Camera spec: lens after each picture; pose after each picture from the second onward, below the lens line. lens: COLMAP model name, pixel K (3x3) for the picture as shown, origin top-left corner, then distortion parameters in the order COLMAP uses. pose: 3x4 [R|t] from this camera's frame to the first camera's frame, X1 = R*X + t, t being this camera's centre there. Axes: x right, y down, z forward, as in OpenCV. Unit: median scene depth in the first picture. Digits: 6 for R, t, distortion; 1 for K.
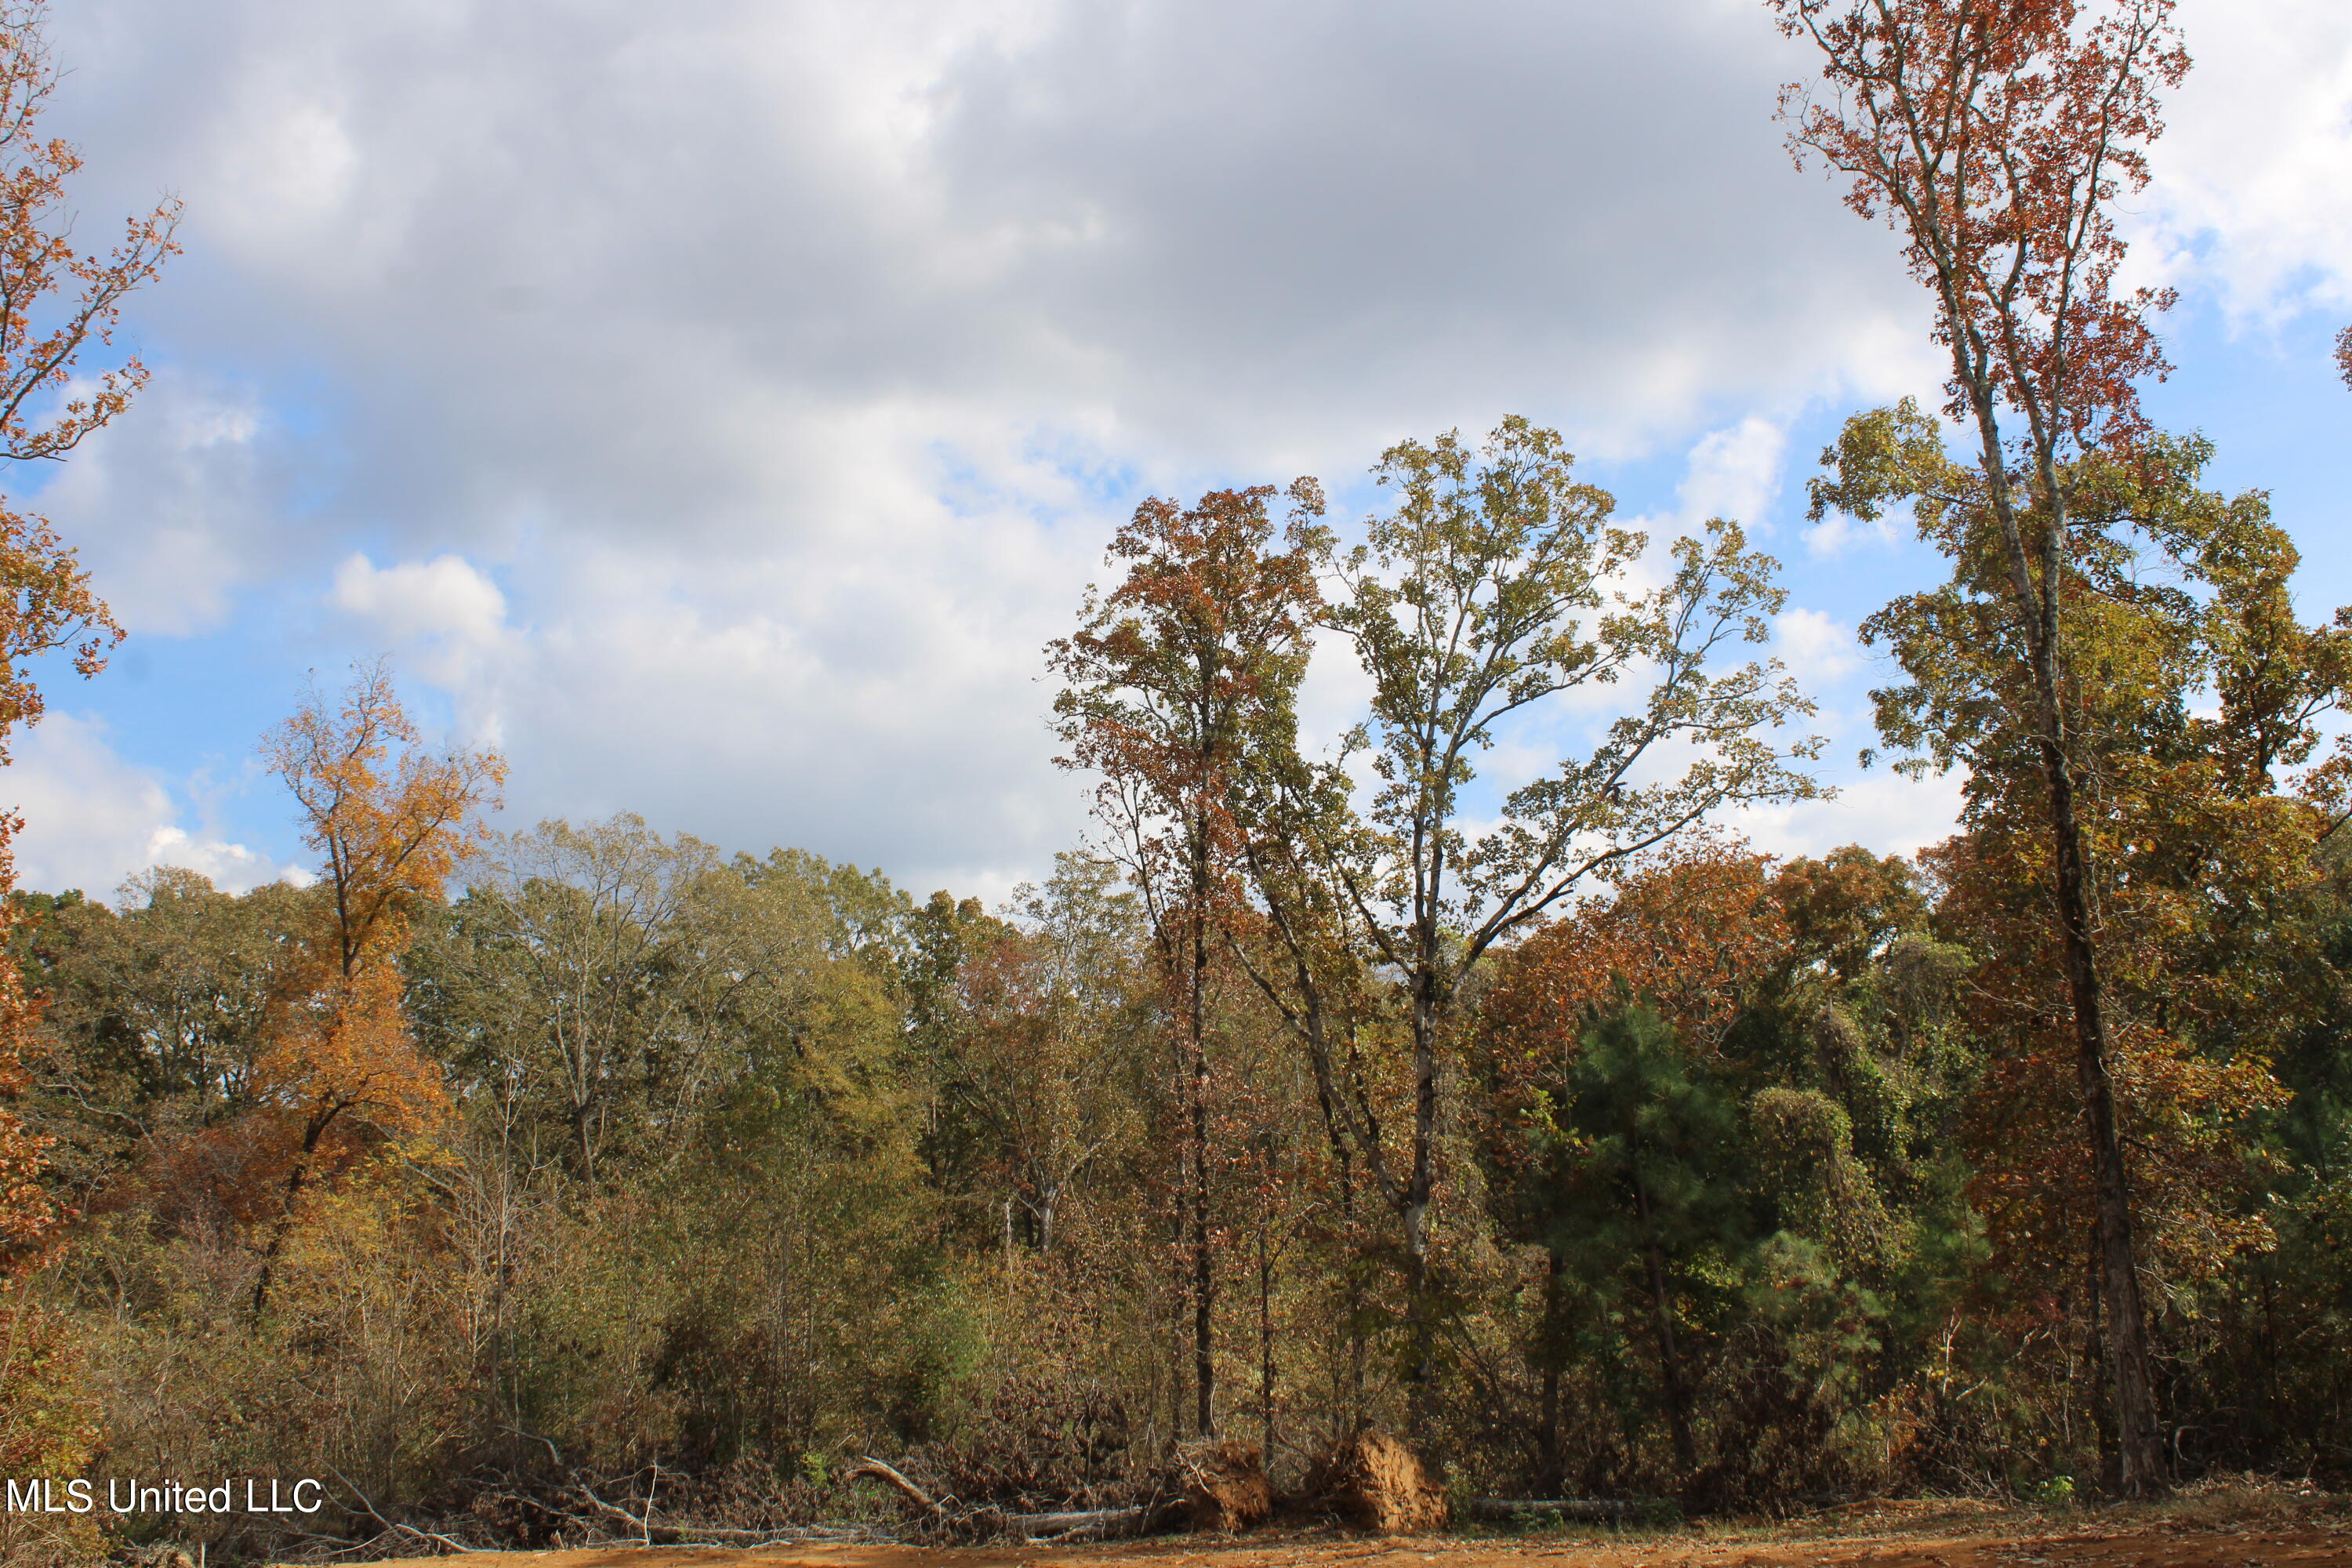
lens RADIAL K [[2303.8, 0, 1160.6], [0, 2303.8, 743.3], [0, 0, 1]] dist [-0.153212, 0.184578]
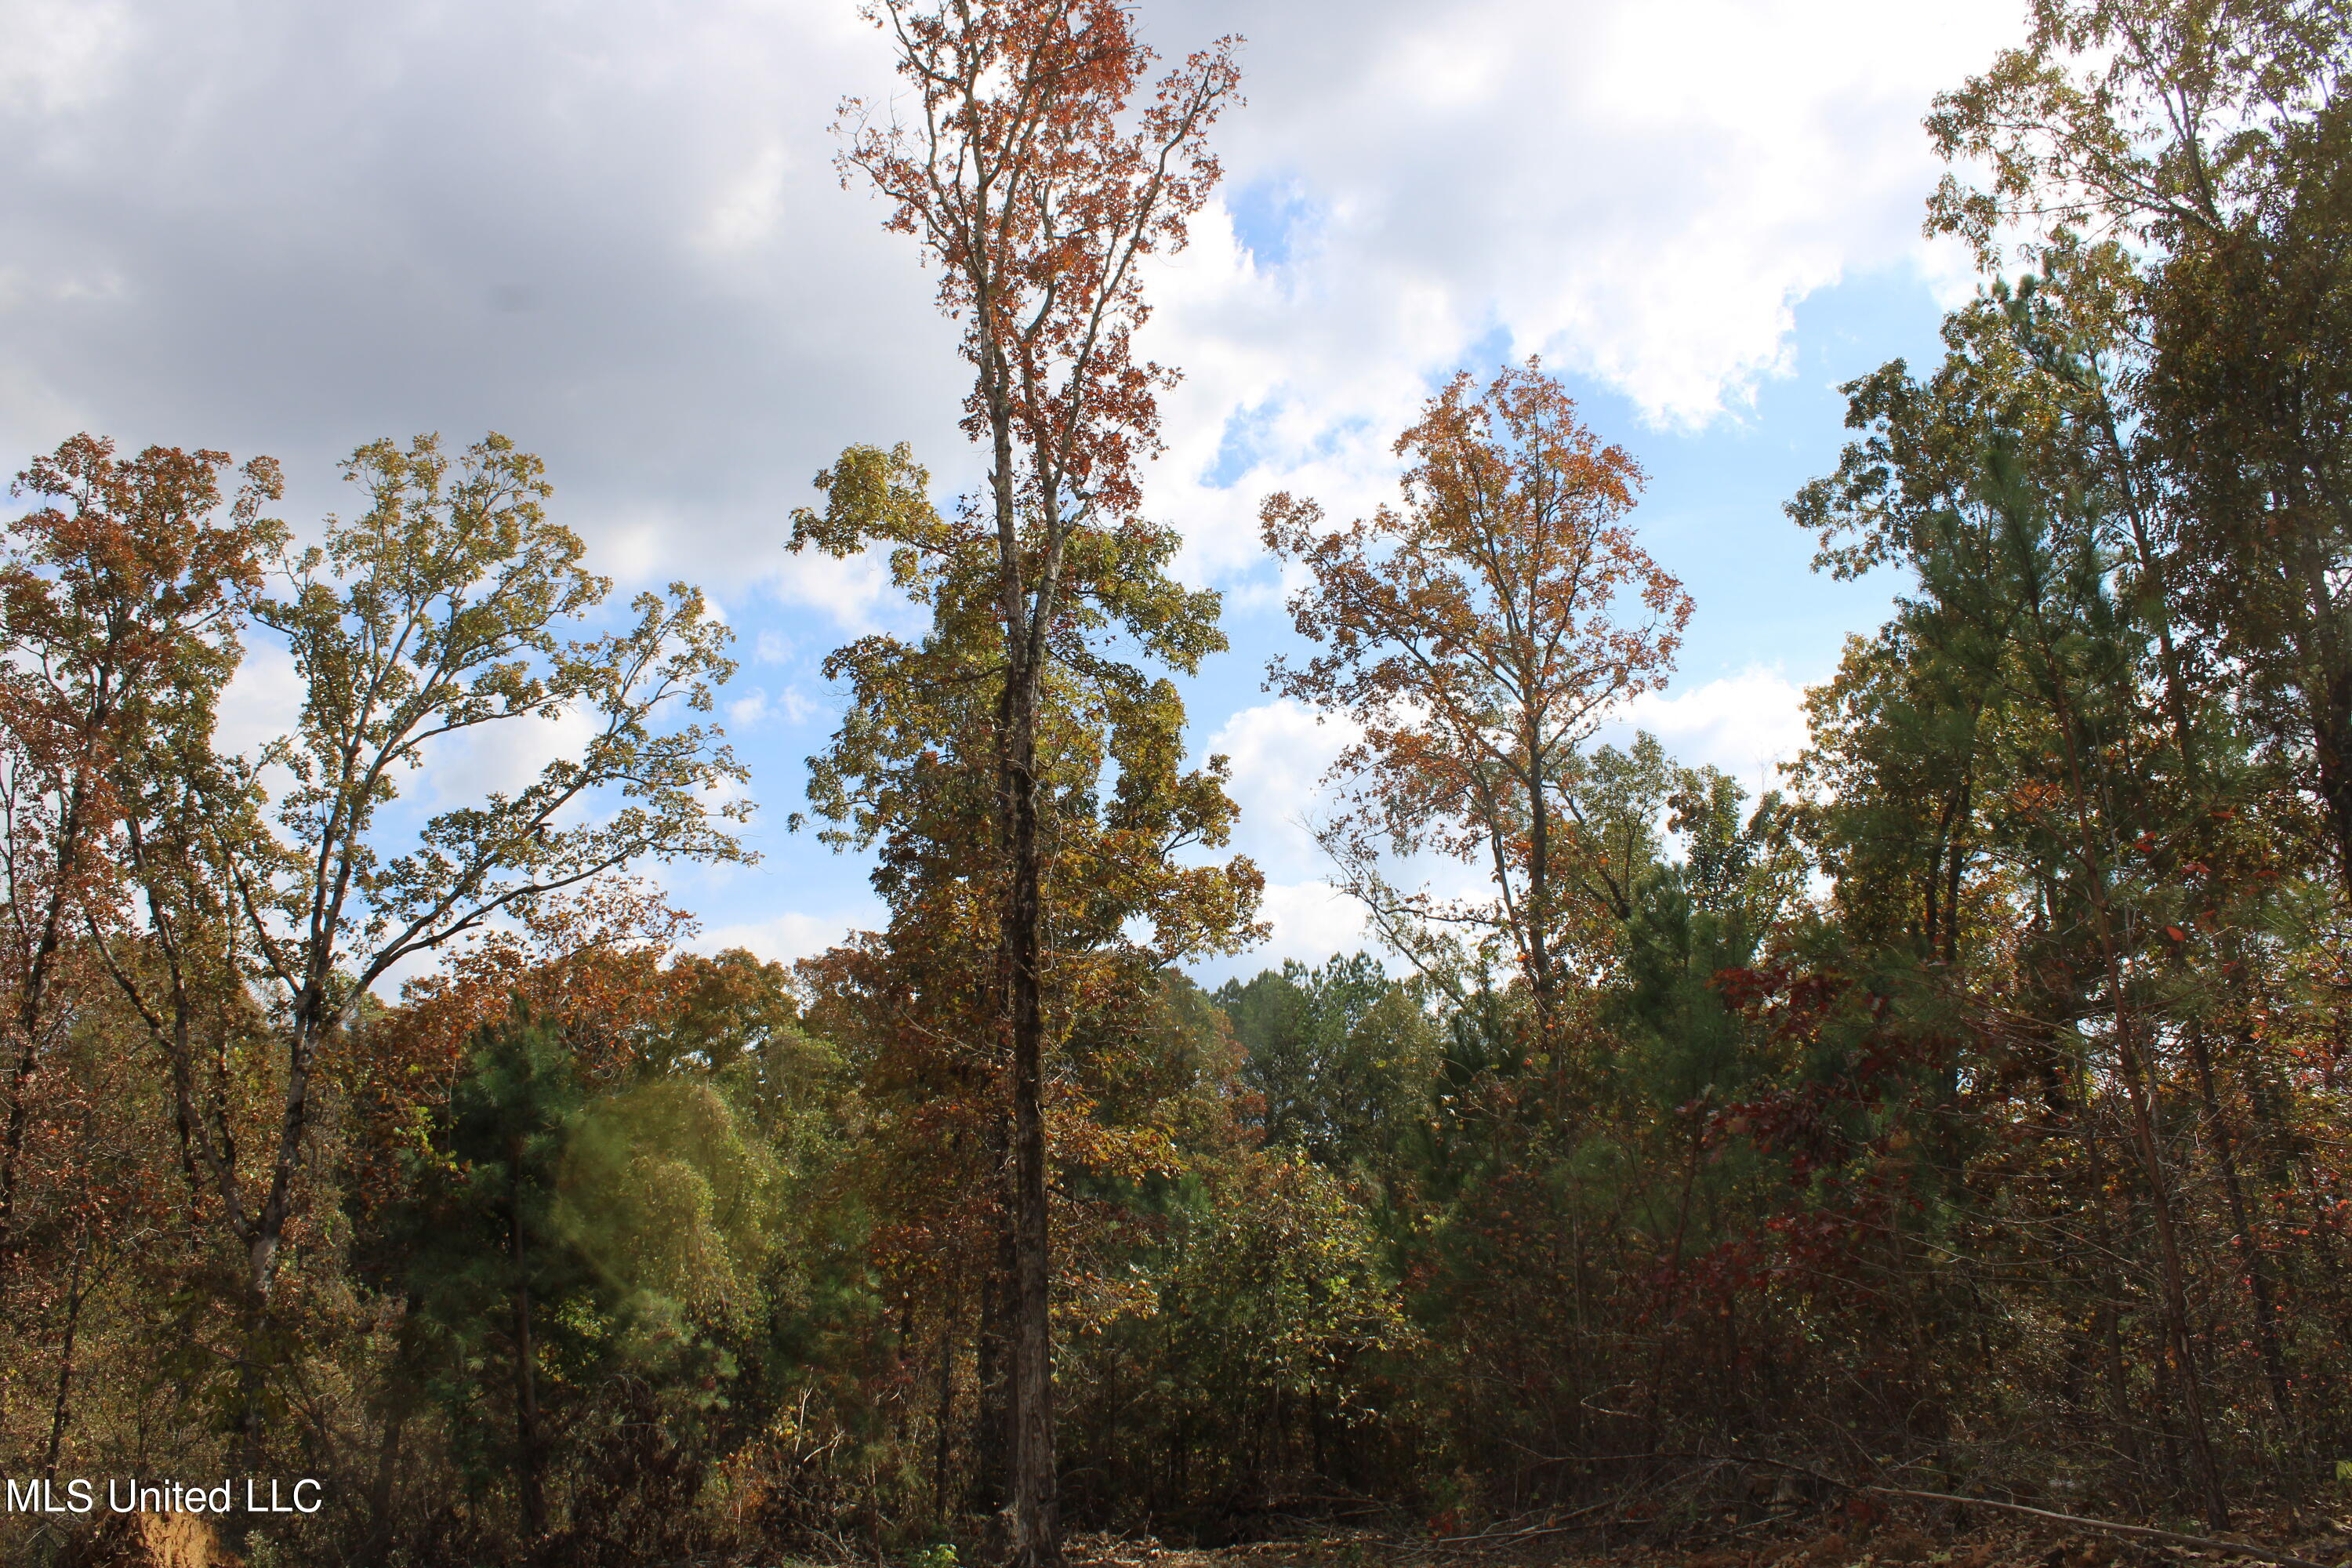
lens RADIAL K [[1951.7, 0, 1180.4], [0, 1951.7, 745.4], [0, 0, 1]] dist [-0.162390, 0.145620]
pose [[0.859014, 0.156080, 0.487579, 0.025786], [-0.120445, 0.987274, -0.103839, 0.037806], [-0.497582, 0.030472, 0.866882, 0.139973]]
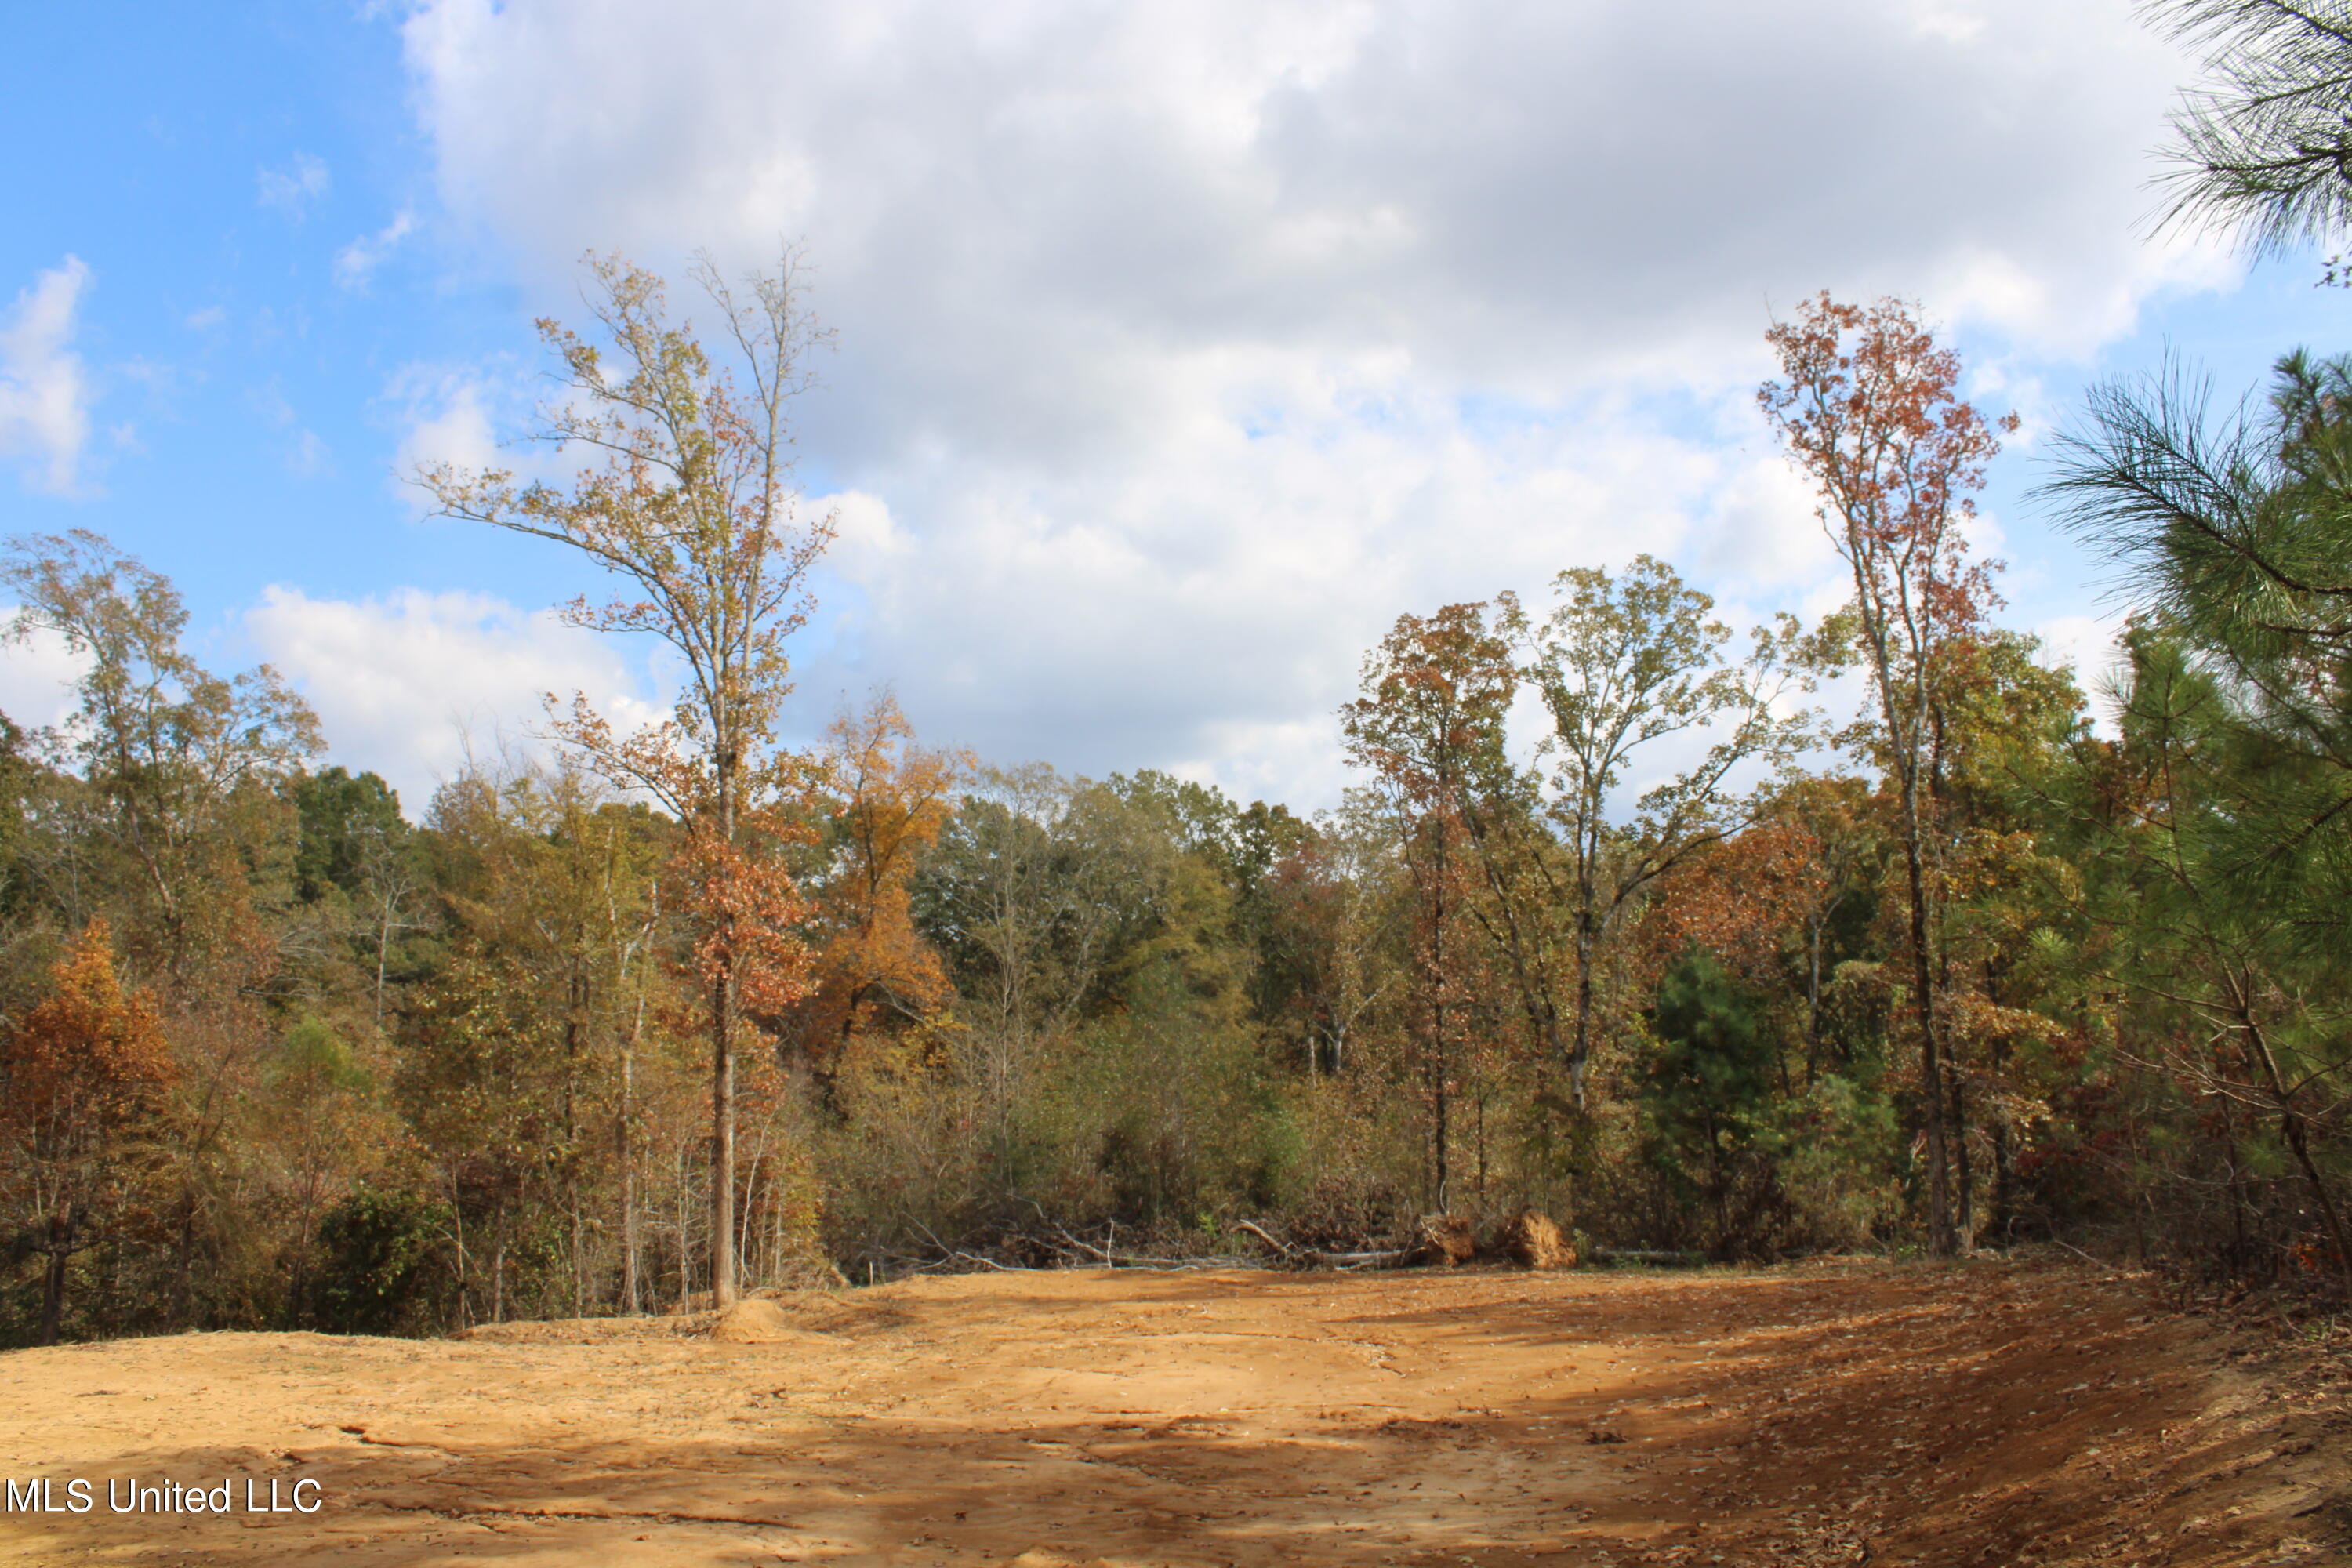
lens RADIAL K [[1951.7, 0, 1180.4], [0, 1951.7, 745.4], [0, 0, 1]] dist [-0.162390, 0.145620]
pose [[0.992208, -0.006728, -0.124412, 0.007228], [0.016097, 0.997095, 0.074452, -0.113869], [0.123550, -0.075874, 0.989433, -0.318140]]
